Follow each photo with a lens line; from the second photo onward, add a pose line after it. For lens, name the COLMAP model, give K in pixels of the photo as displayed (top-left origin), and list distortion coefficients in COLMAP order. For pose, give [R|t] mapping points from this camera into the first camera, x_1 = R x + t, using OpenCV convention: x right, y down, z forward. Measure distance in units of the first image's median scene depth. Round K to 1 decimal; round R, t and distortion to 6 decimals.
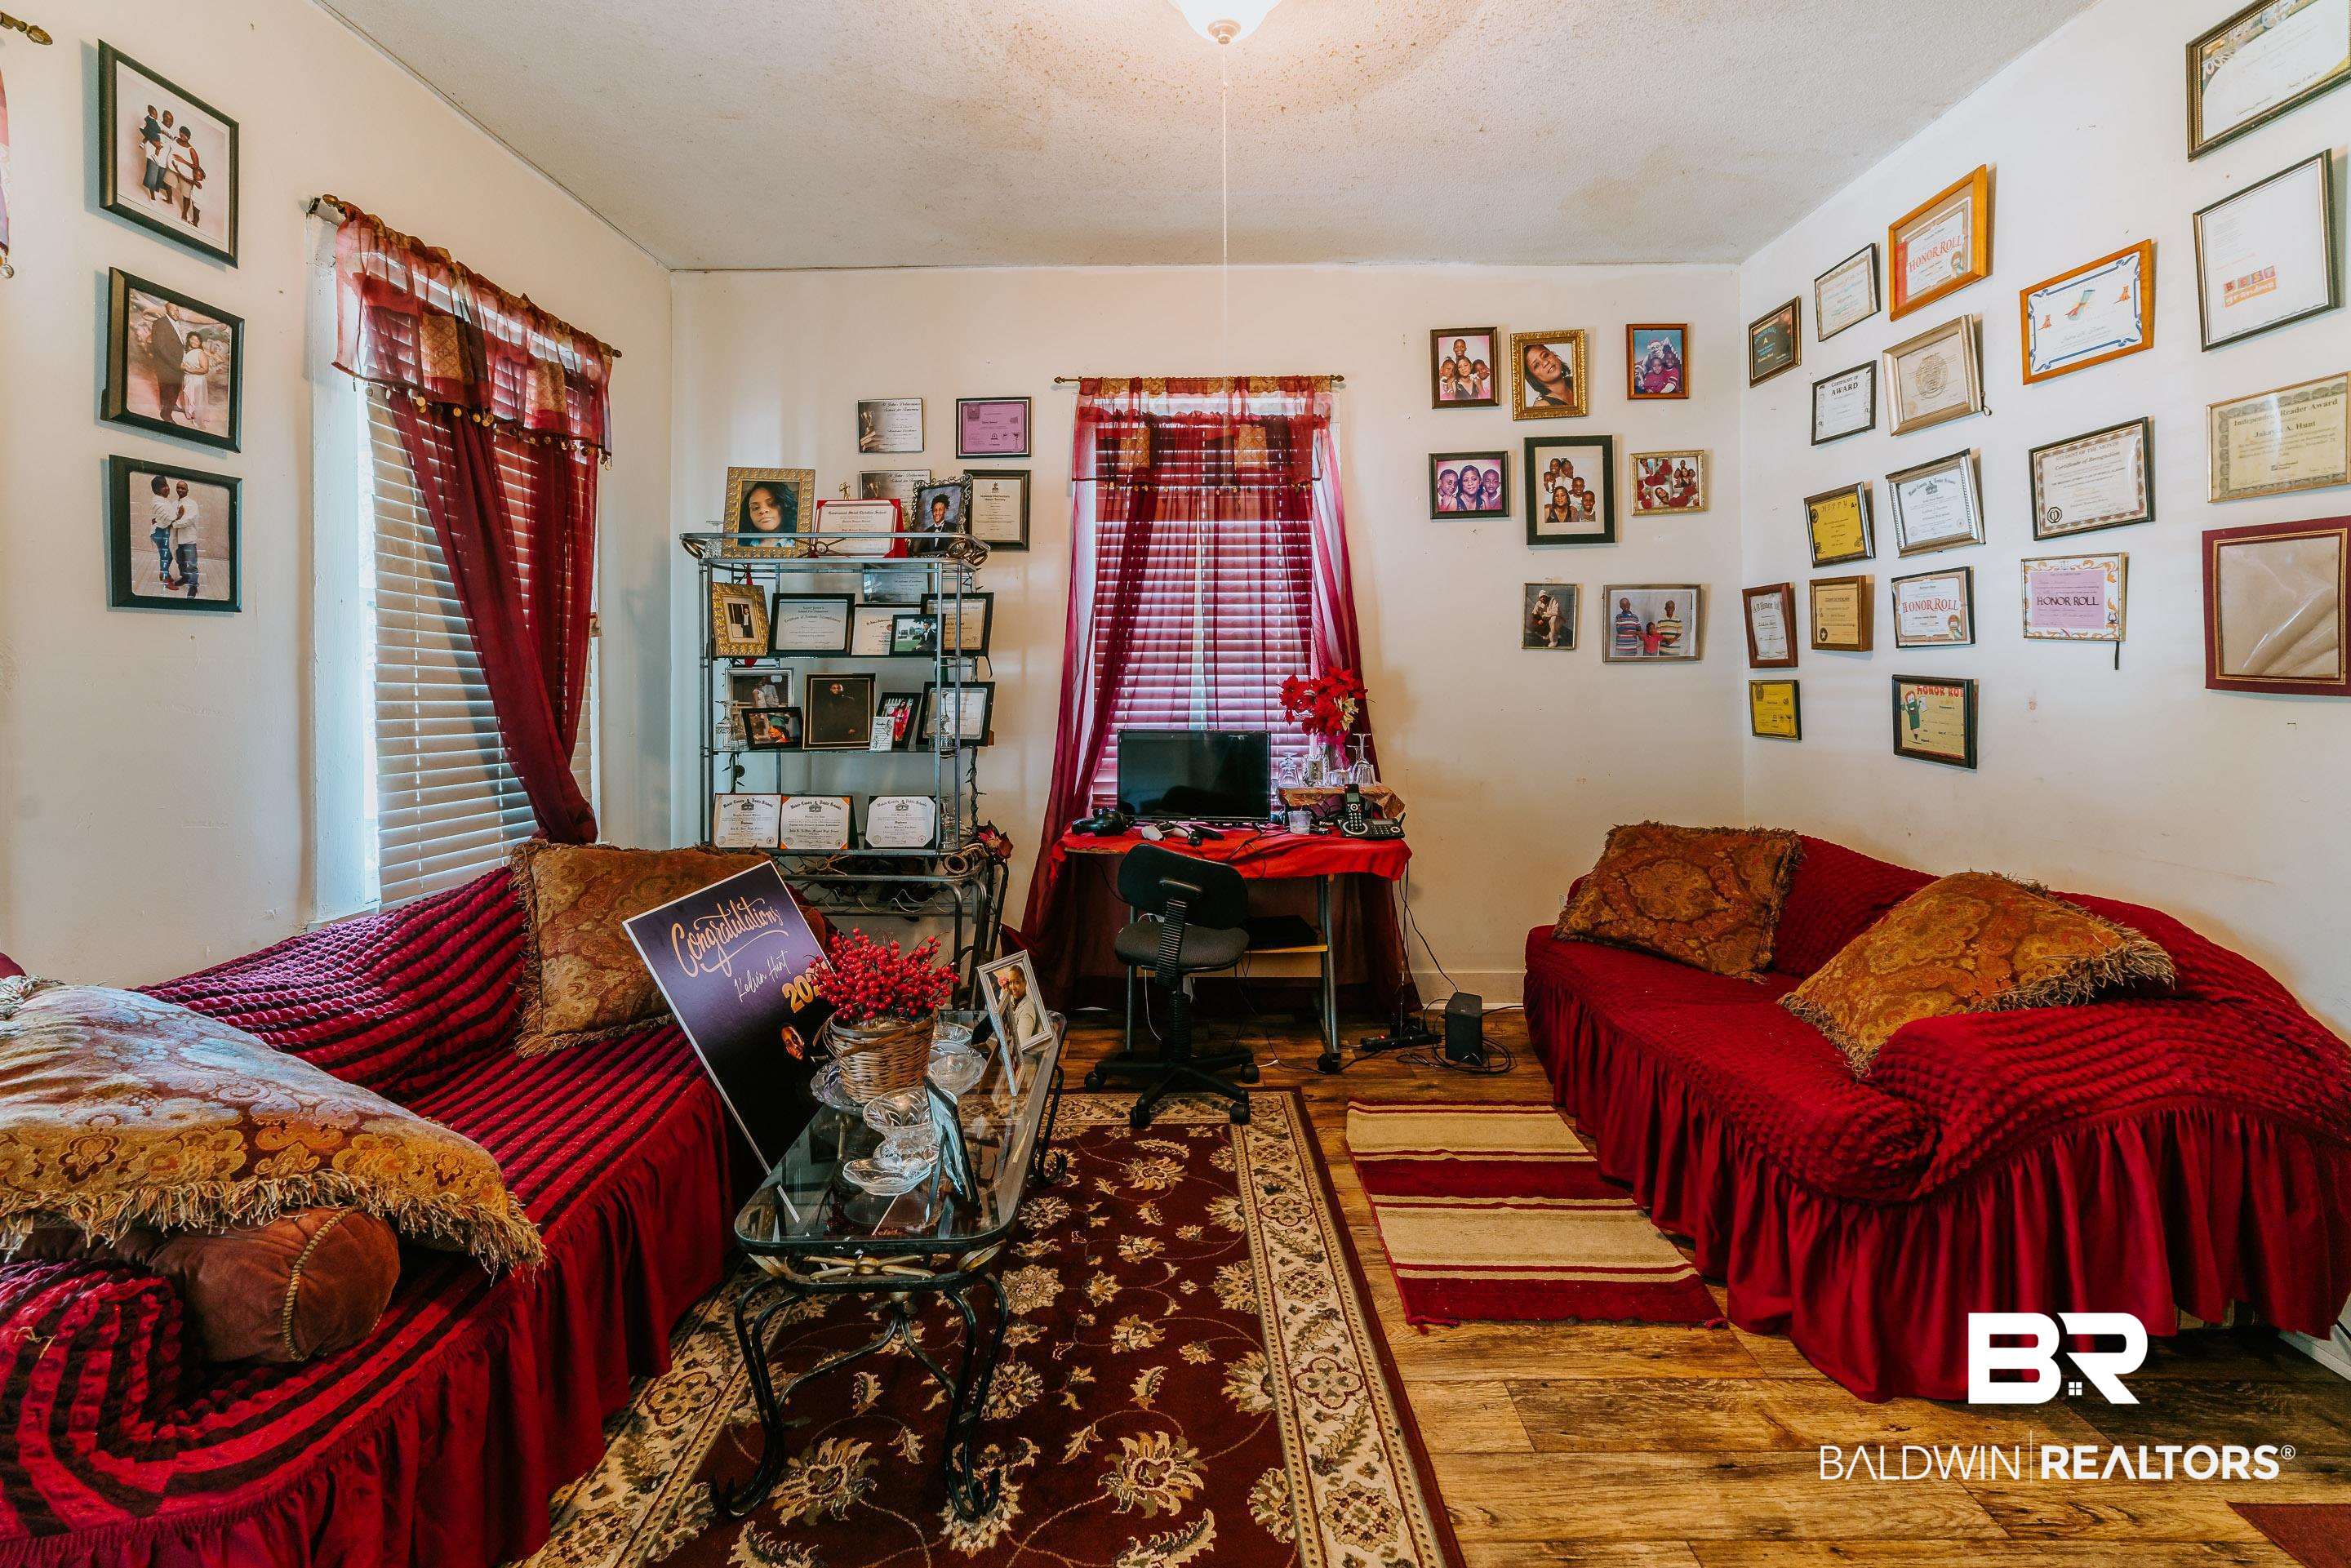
lens RADIAL K [[963.8, 0, 1167.5], [0, 963.8, 670.6], [0, 0, 1]] dist [-0.016180, 0.017576]
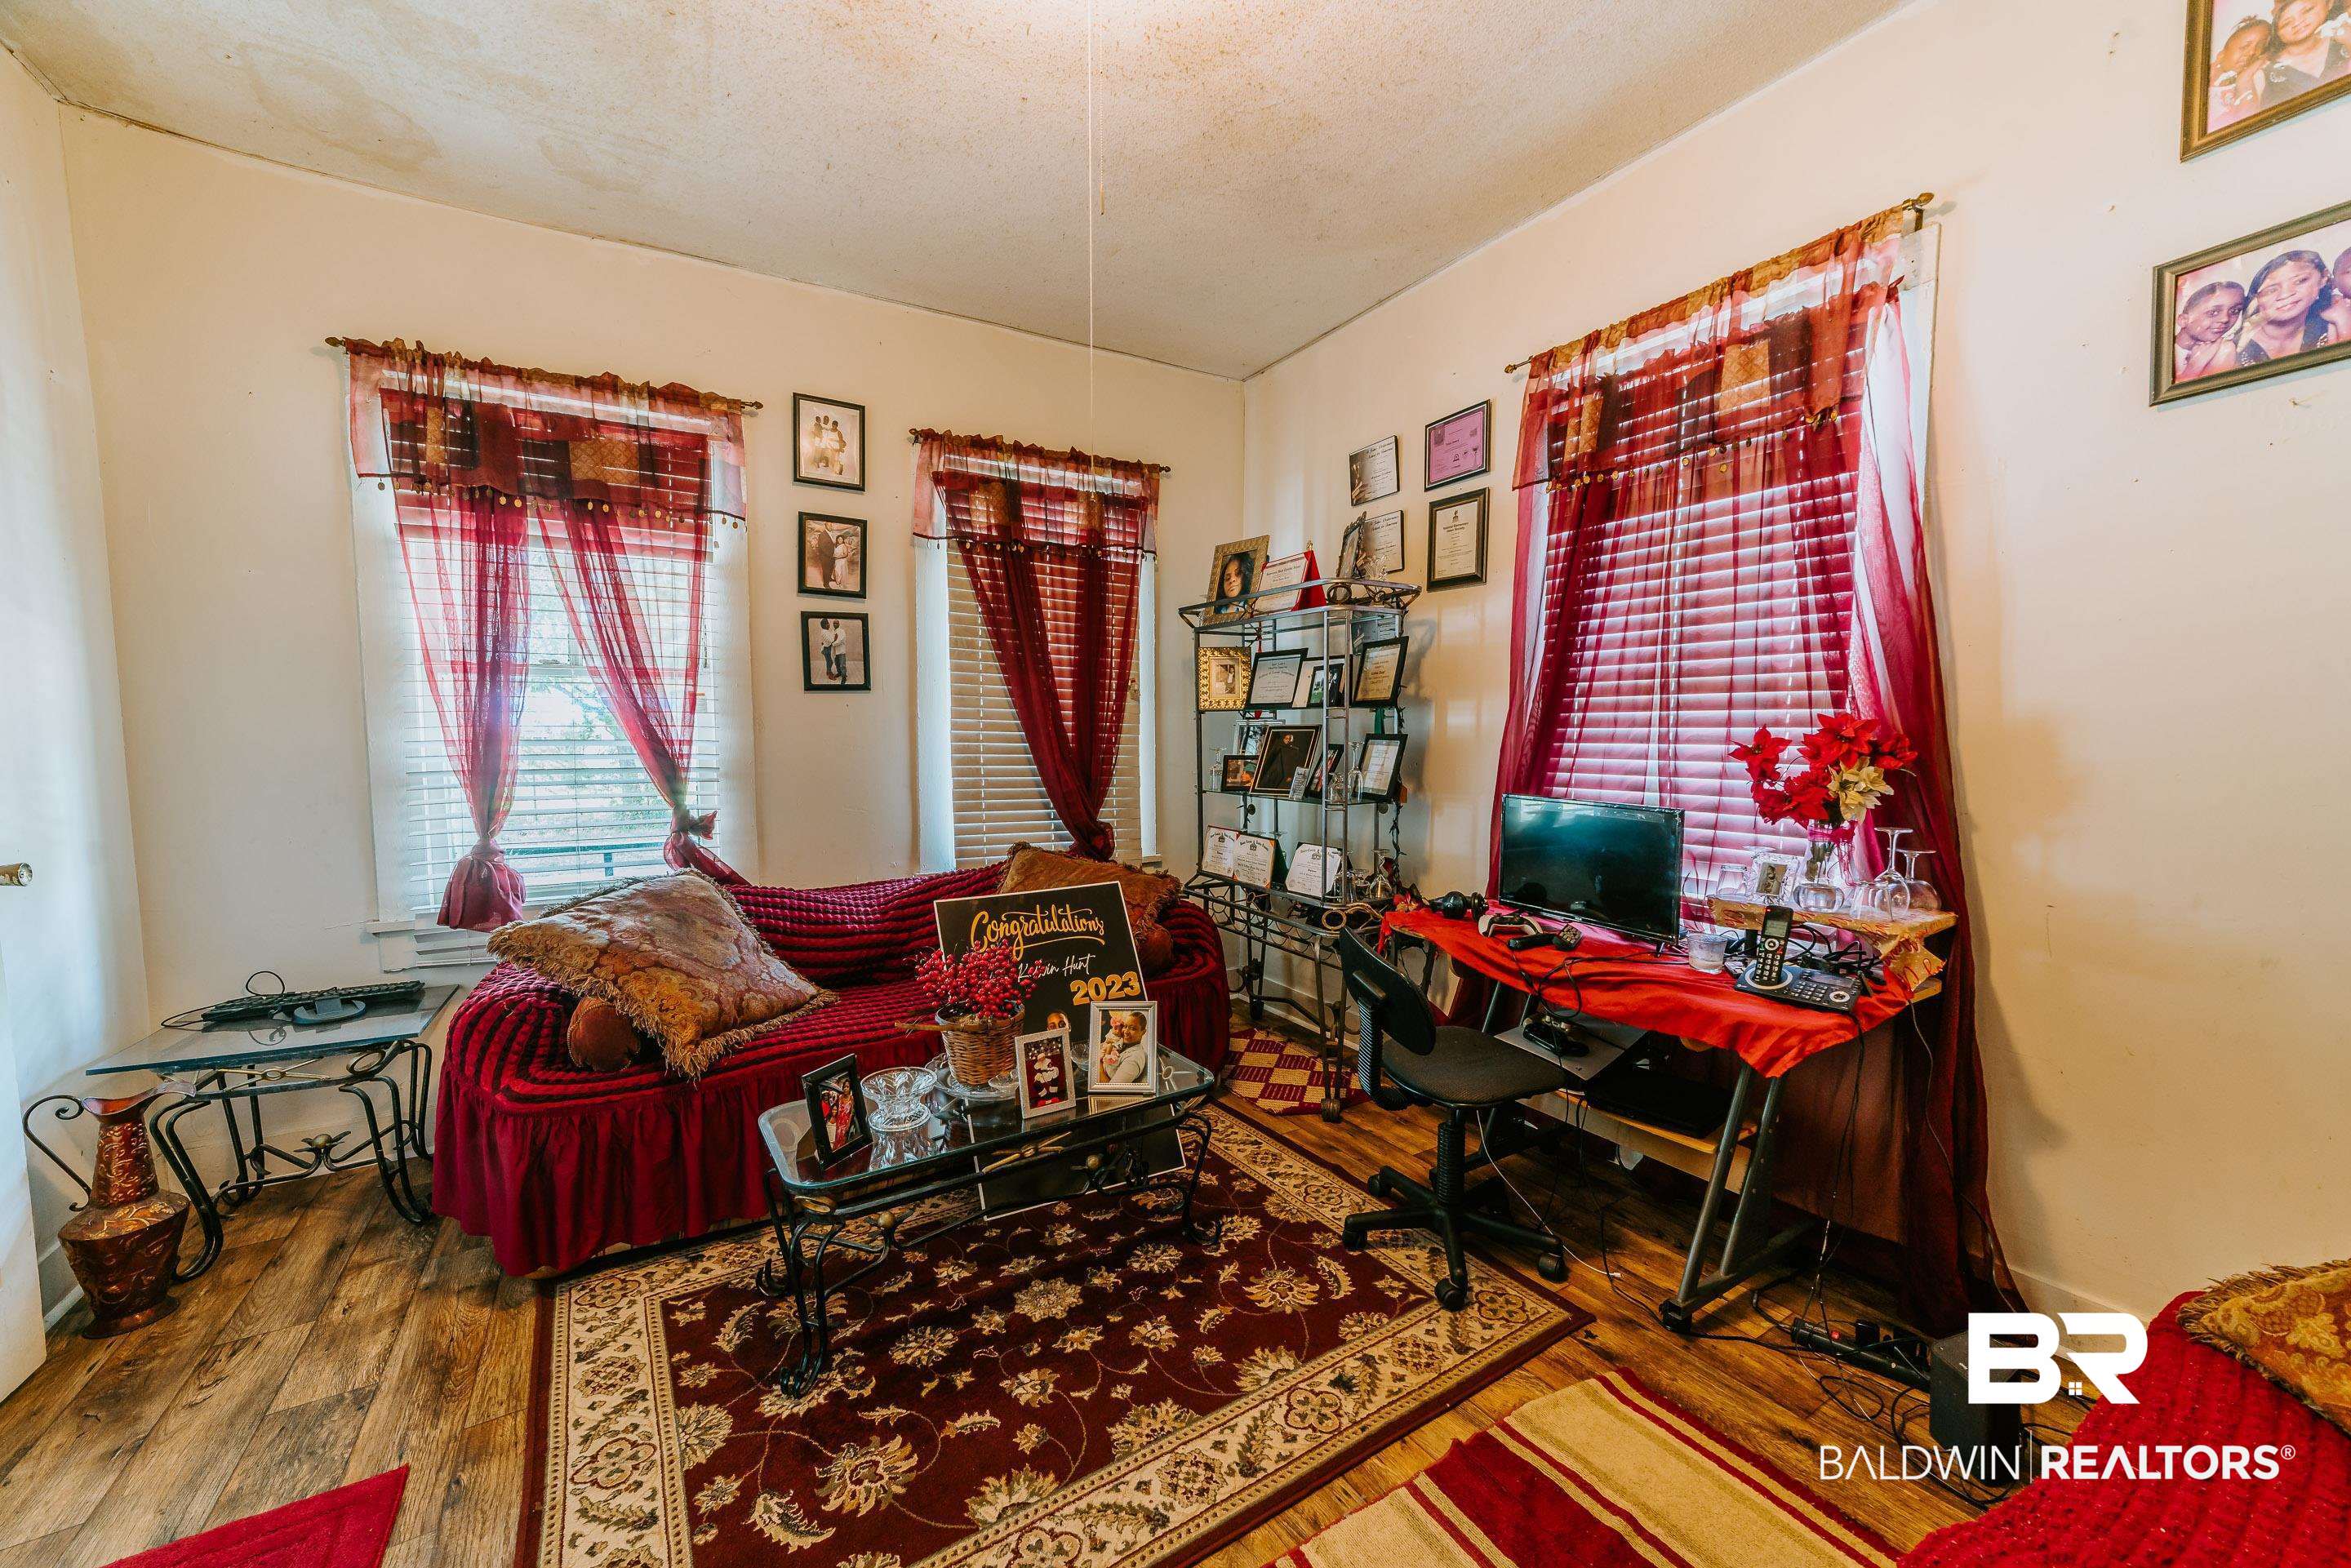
lens RADIAL K [[906.0, 0, 1175.5], [0, 906.0, 784.0], [0, 0, 1]] dist [-0.010575, 0.012017]
pose [[0.532074, 0.056704, -0.844797, 0.550548], [0.004540, 0.997550, 0.069816, -0.002450], [0.846686, -0.040982, 0.530513, 0.442403]]
